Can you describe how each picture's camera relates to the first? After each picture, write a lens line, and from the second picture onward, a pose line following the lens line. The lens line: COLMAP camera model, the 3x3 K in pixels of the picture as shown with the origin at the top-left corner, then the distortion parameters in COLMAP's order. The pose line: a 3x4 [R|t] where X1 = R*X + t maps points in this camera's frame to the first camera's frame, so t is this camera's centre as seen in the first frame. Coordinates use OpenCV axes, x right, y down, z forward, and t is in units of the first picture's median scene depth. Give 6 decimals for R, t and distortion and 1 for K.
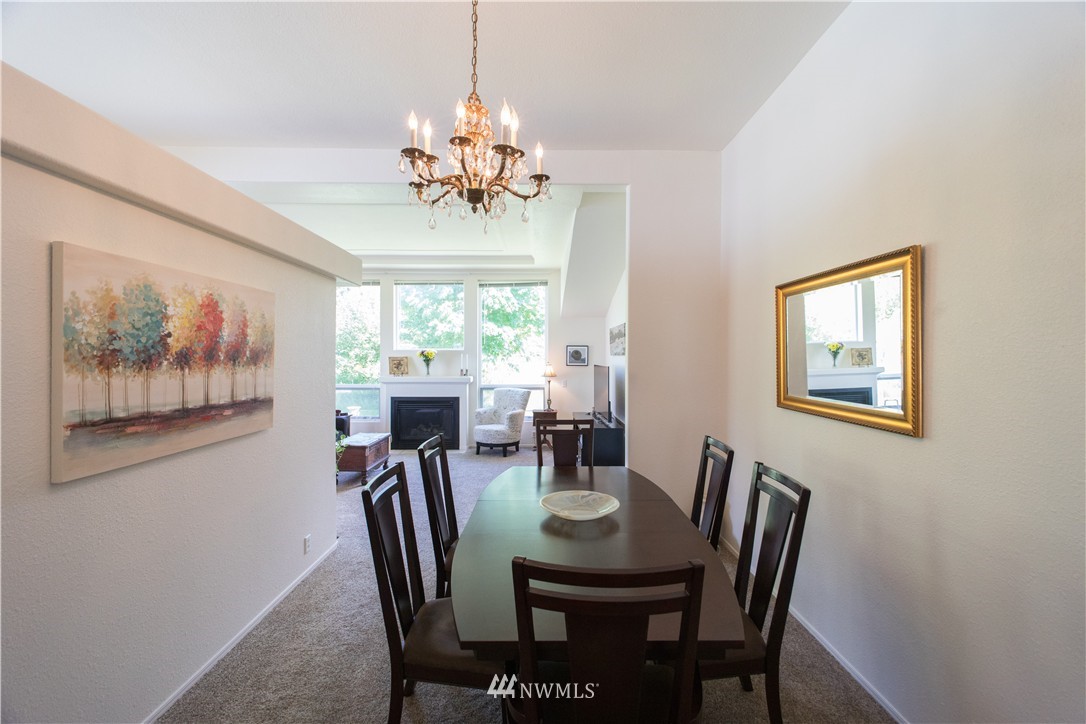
lens RADIAL K [[458.3, 0, 543.8], [0, 458.3, 357.3], [0, 0, 1]] dist [0.001027, 0.000141]
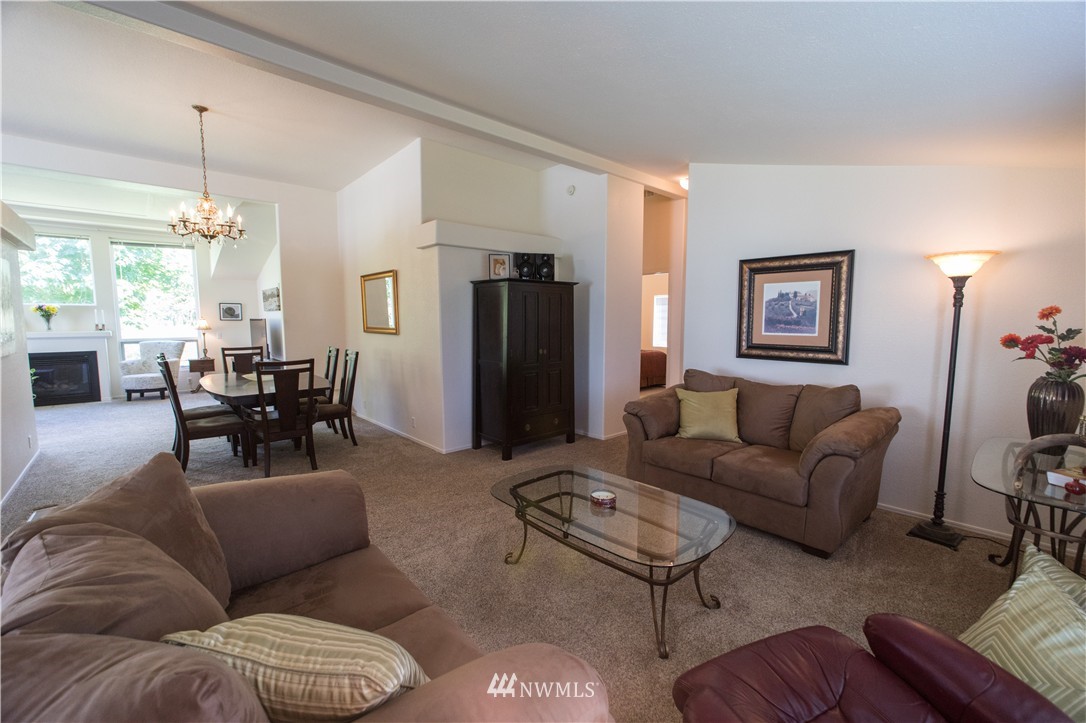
lens RADIAL K [[463.8, 0, 550.1], [0, 463.8, 359.0], [0, 0, 1]] dist [-0.000145, 0.004018]
pose [[0.751830, -0.061230, 0.656507, -0.105488], [0.005337, 0.996211, 0.086802, 0.018799], [-0.659335, -0.061757, 0.749309, -0.470302]]
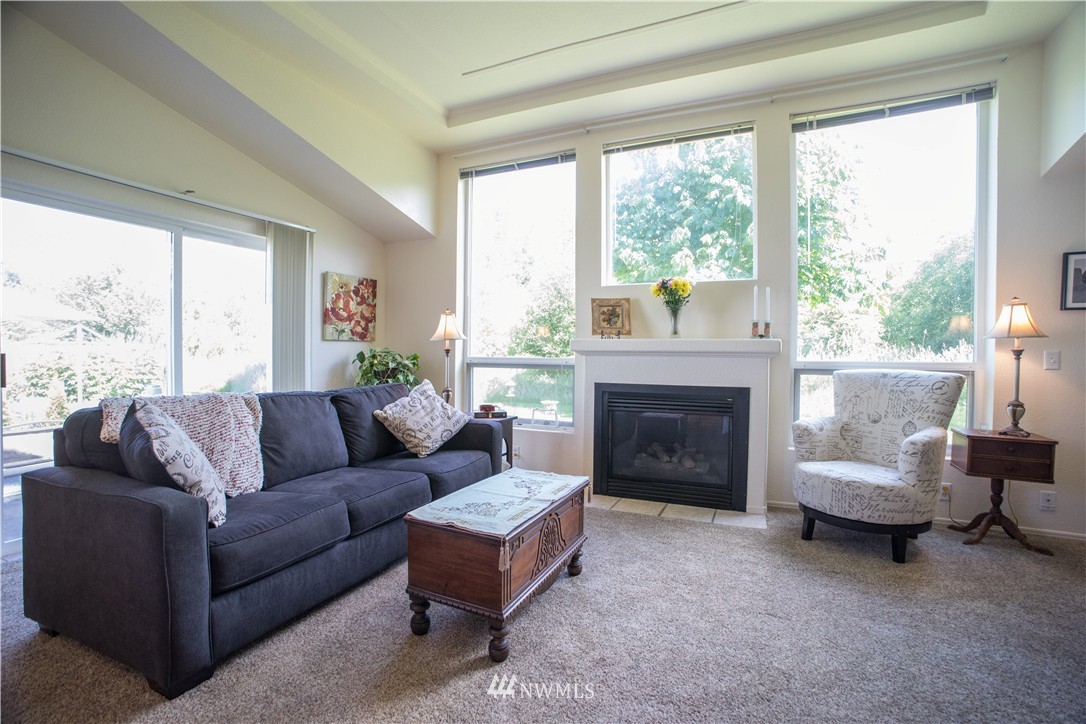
lens RADIAL K [[485.8, 0, 543.0], [0, 485.8, 362.0], [0, 0, 1]] dist [-0.116636, 0.044222]
pose [[0.903495, 0.014017, -0.428368, -0.169733], [-0.006850, 0.999810, 0.018269, 0.056394], [0.428543, -0.013572, 0.903419, 0.530240]]
